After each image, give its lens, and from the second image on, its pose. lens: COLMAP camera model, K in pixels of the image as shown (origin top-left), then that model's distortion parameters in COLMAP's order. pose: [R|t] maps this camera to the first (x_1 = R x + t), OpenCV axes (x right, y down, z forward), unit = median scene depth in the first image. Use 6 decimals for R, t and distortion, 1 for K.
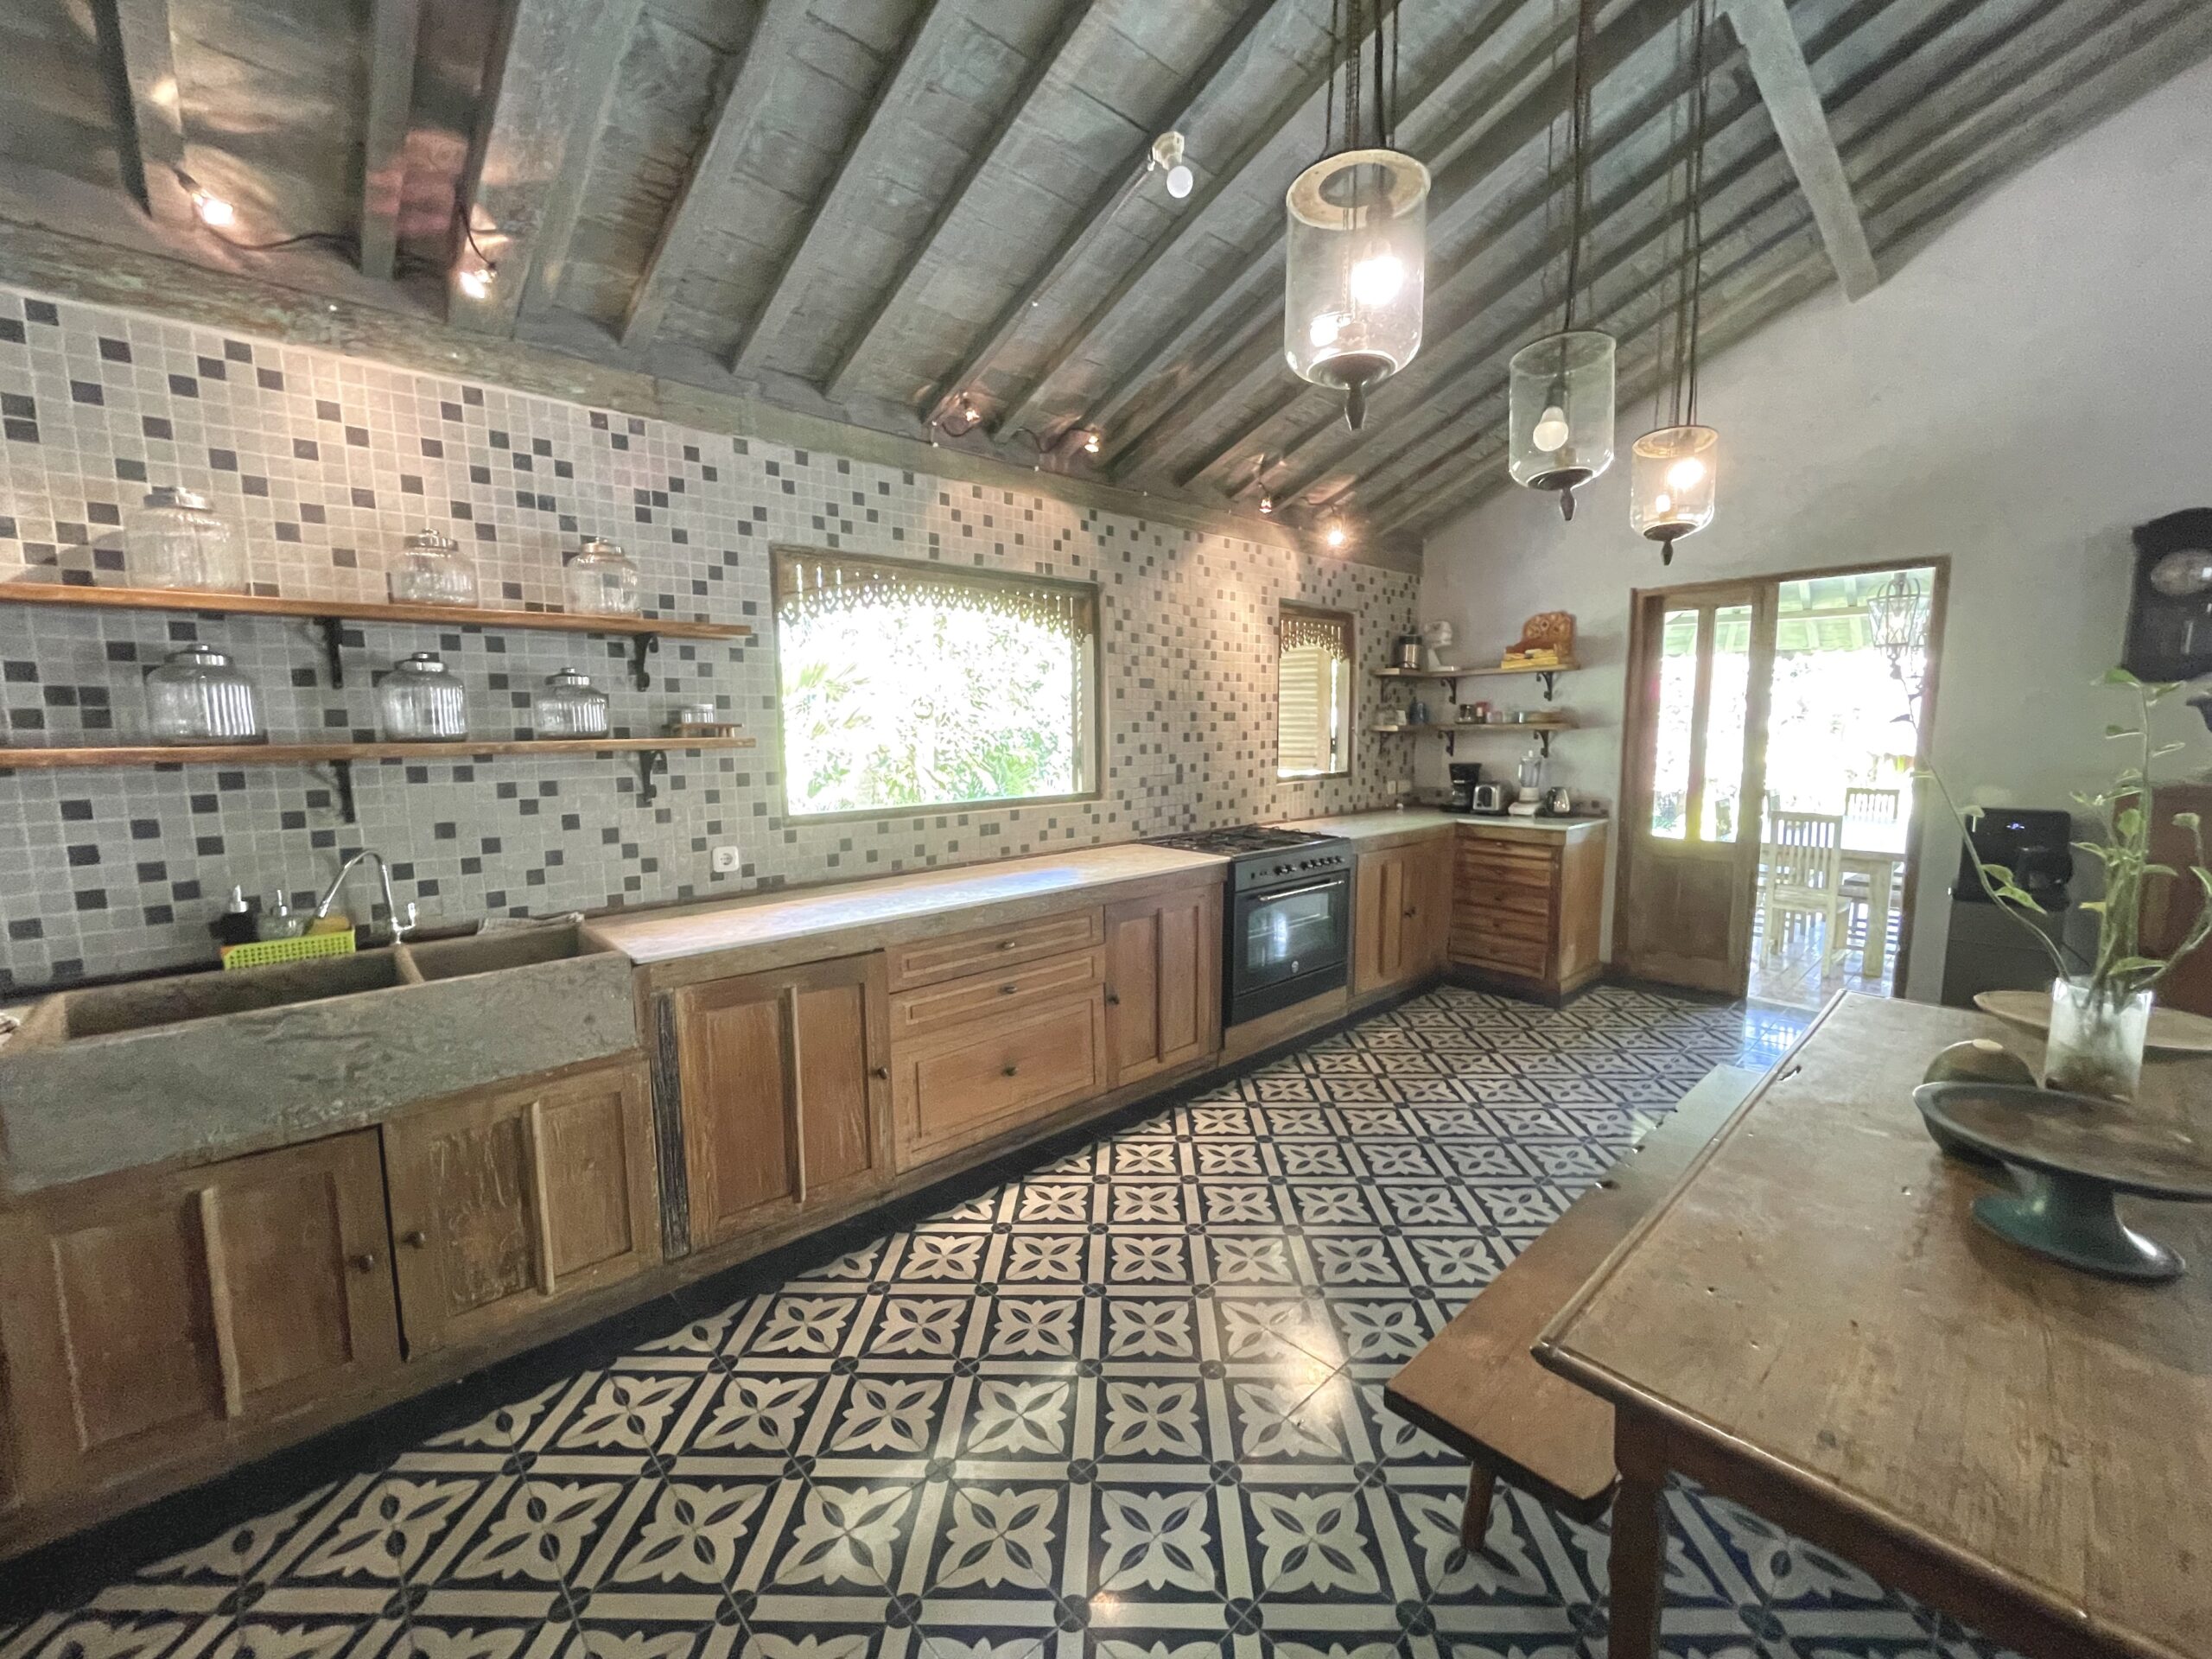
lens RADIAL K [[893.3, 0, 1109.5], [0, 893.3, 831.9], [0, 0, 1]] dist [-0.004631, 0.000195]
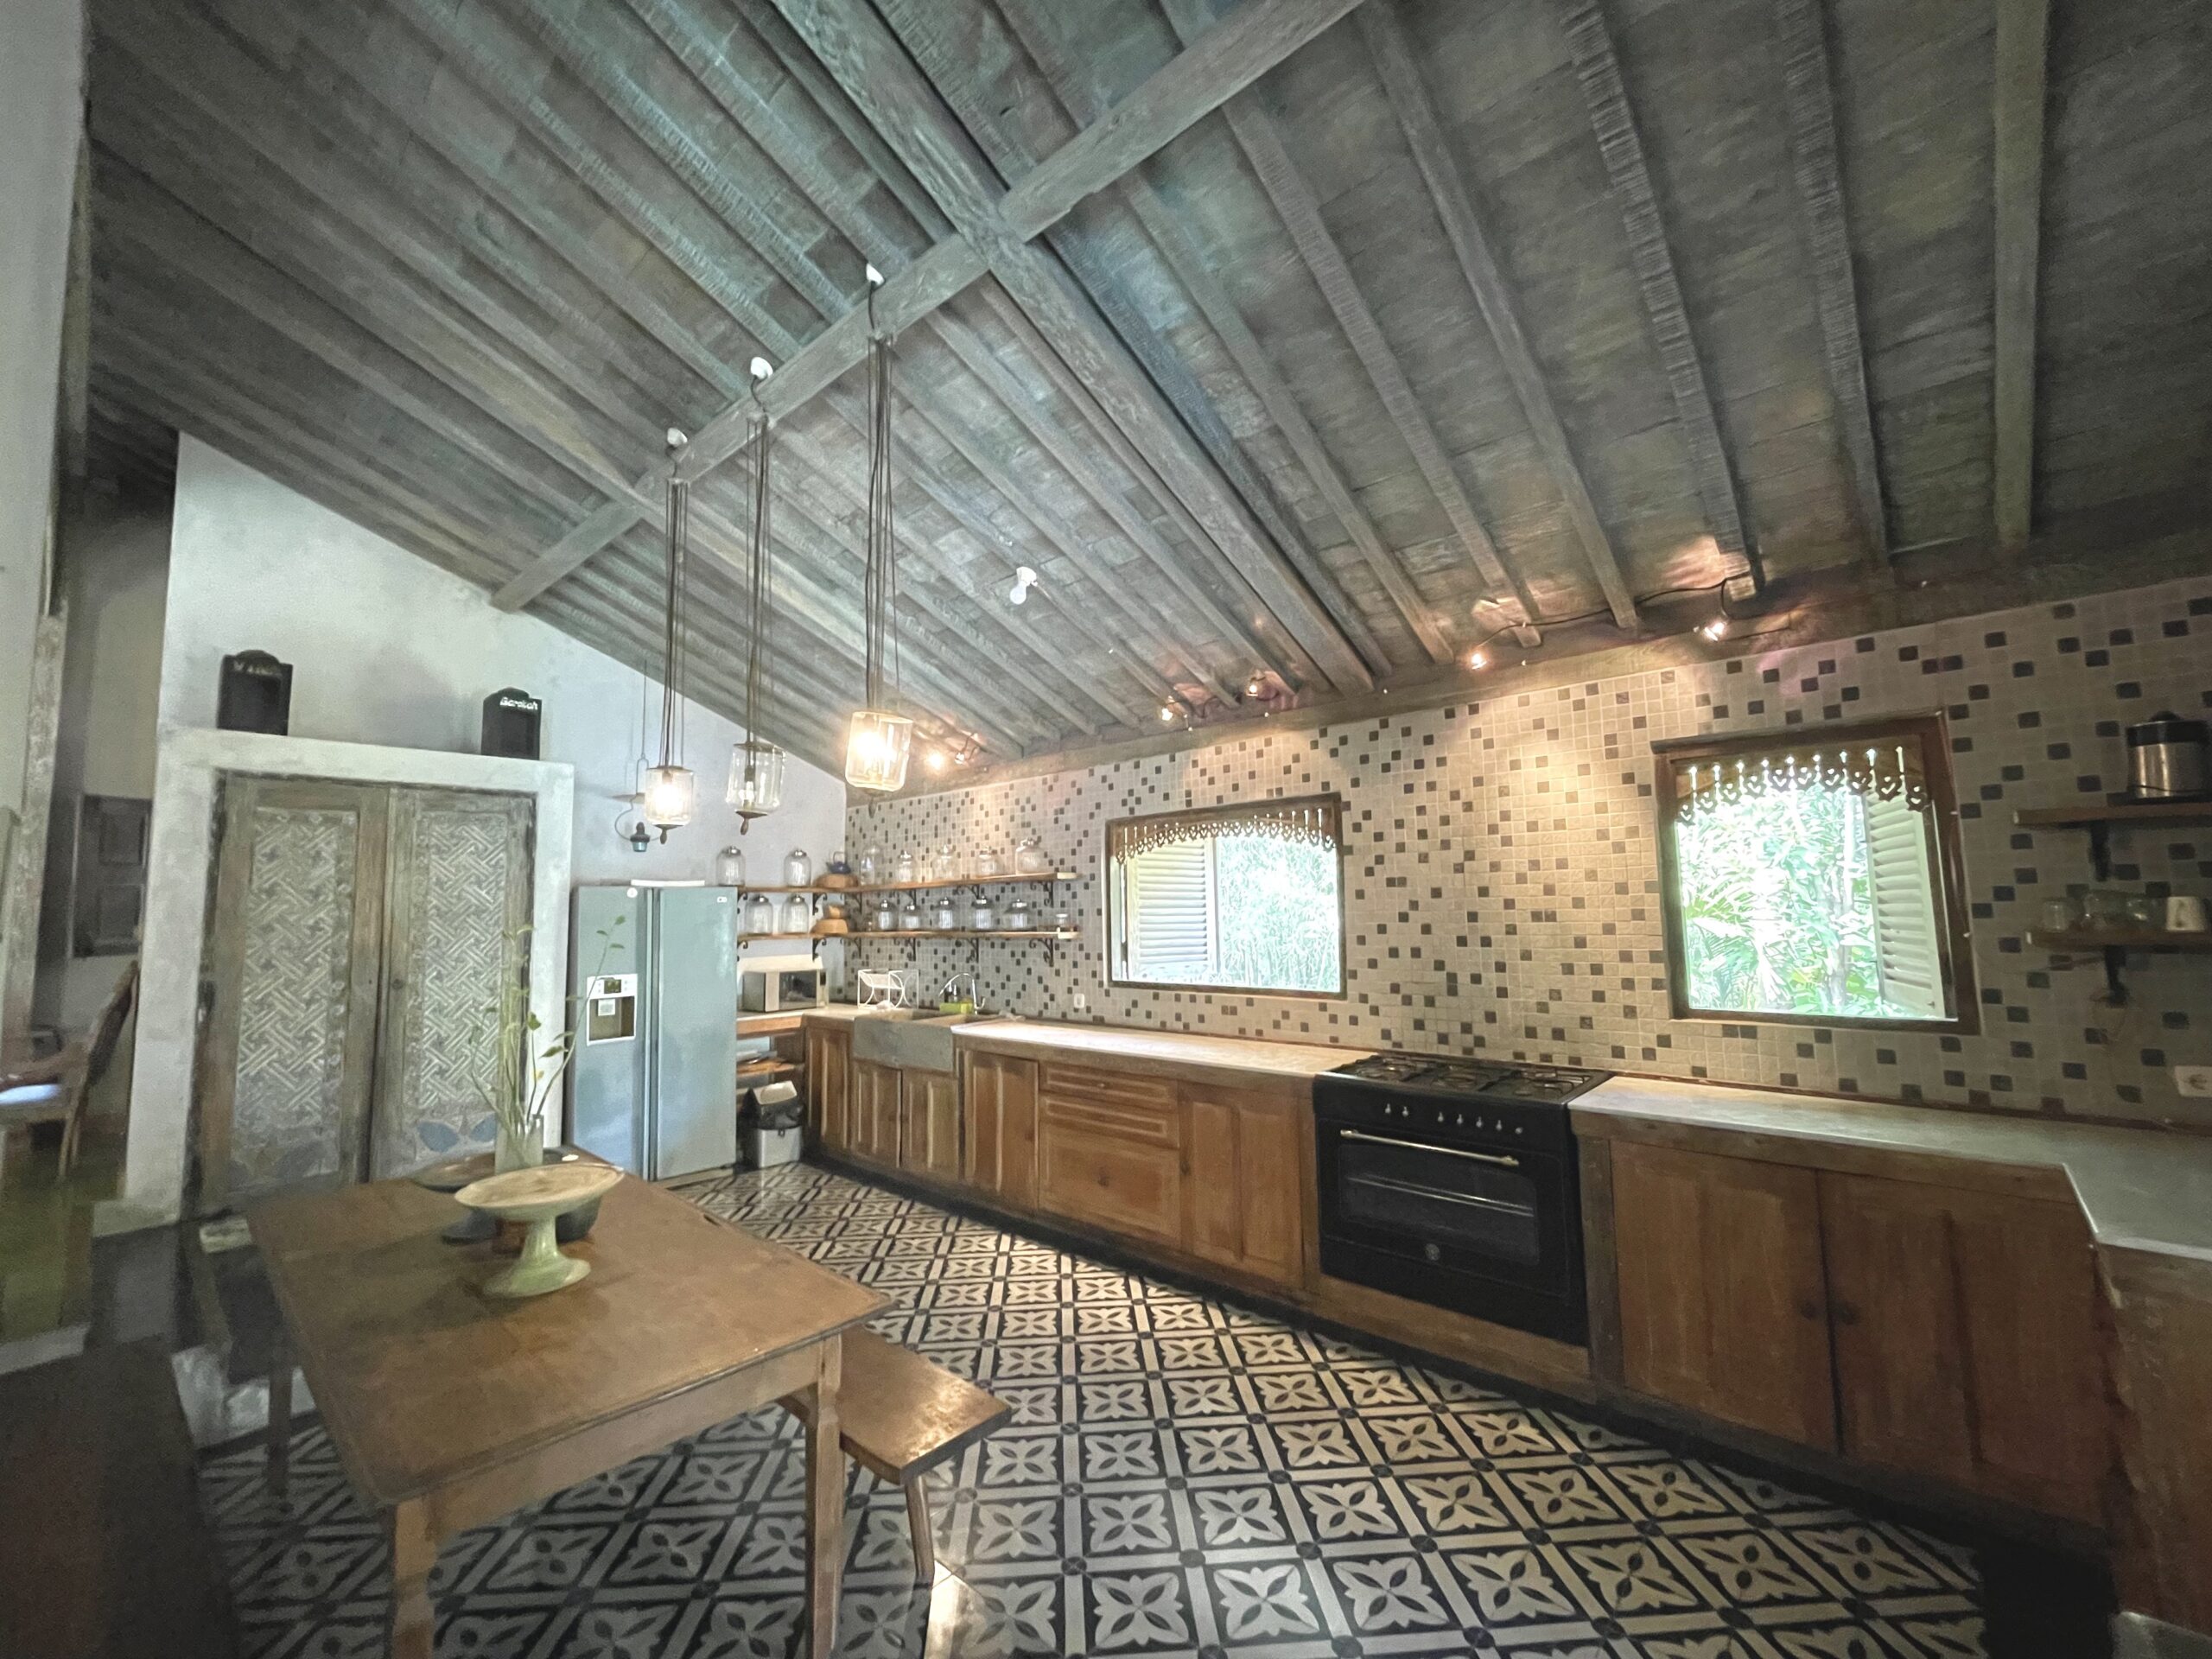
lens RADIAL K [[893.3, 0, 1117.0], [0, 893.3, 832.6], [0, 0, 1]] dist [-0.004631, 0.000195]
pose [[0.083614, -0.082896, -0.993044, 1.120762], [-0.103606, 0.990410, -0.091399, -0.119870], [0.991098, 0.110528, 0.074223, 0.747327]]
